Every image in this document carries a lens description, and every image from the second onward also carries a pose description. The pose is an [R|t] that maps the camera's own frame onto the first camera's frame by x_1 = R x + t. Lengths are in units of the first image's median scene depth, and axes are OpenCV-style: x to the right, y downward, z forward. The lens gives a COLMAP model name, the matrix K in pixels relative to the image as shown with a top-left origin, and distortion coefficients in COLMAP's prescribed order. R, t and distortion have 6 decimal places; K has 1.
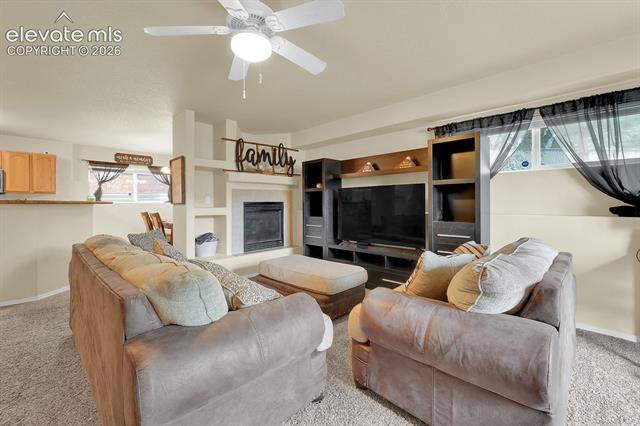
lens RADIAL K [[274.4, 0, 327.9], [0, 274.4, 204.4], [0, 0, 1]] dist [0.000751, -0.000058]
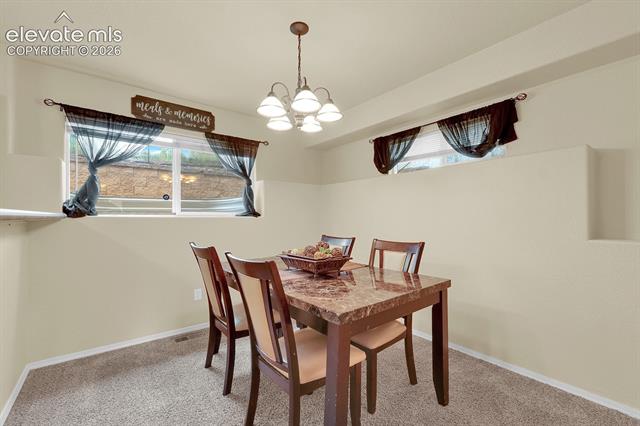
lens RADIAL K [[271.8, 0, 320.0], [0, 271.8, 213.0], [0, 0, 1]] dist [0.000031, -0.000147]
pose [[0.992748, -0.001136, -0.120209, -0.457908], [-0.001039, 0.999837, -0.018028, -0.005689], [0.120210, 0.018022, 0.992585, 0.646510]]
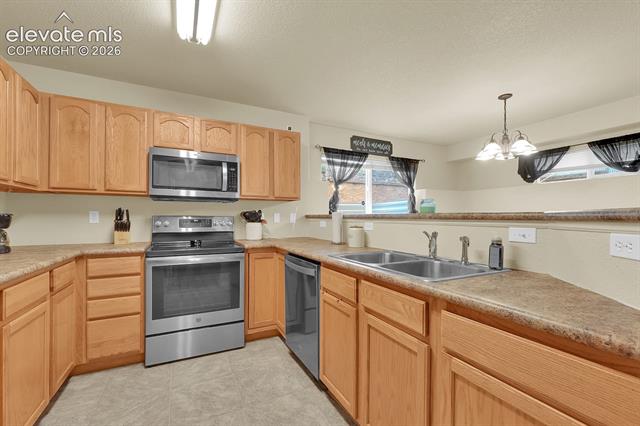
lens RADIAL K [[272.0, 0, 319.7], [0, 272.0, 217.7], [0, 0, 1]] dist [-0.000972, -0.000169]
pose [[0.946955, 0.002897, -0.321353, -0.653944], [-0.003708, 0.999991, -0.001912, -0.001660], [0.321345, 0.003002, 0.946957, 0.405491]]
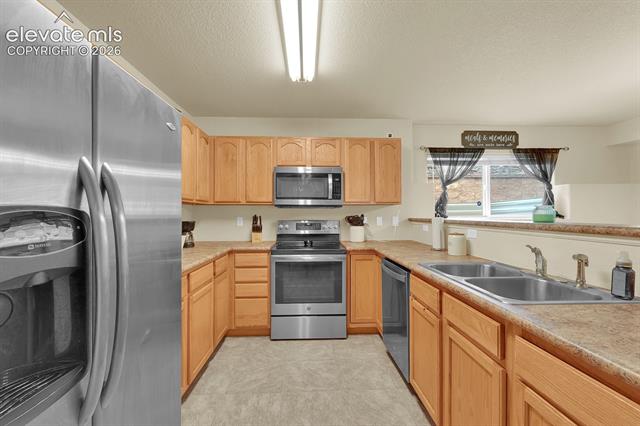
lens RADIAL K [[271.8, 0, 320.0], [0, 271.8, 213.0], [0, 0, 1]] dist [0.000031, -0.000147]
pose [[0.729094, -0.004251, -0.684400, -0.613648], [0.001344, 0.999988, -0.004779, -0.015750], [0.684412, 0.002565, 0.729091, 0.393380]]
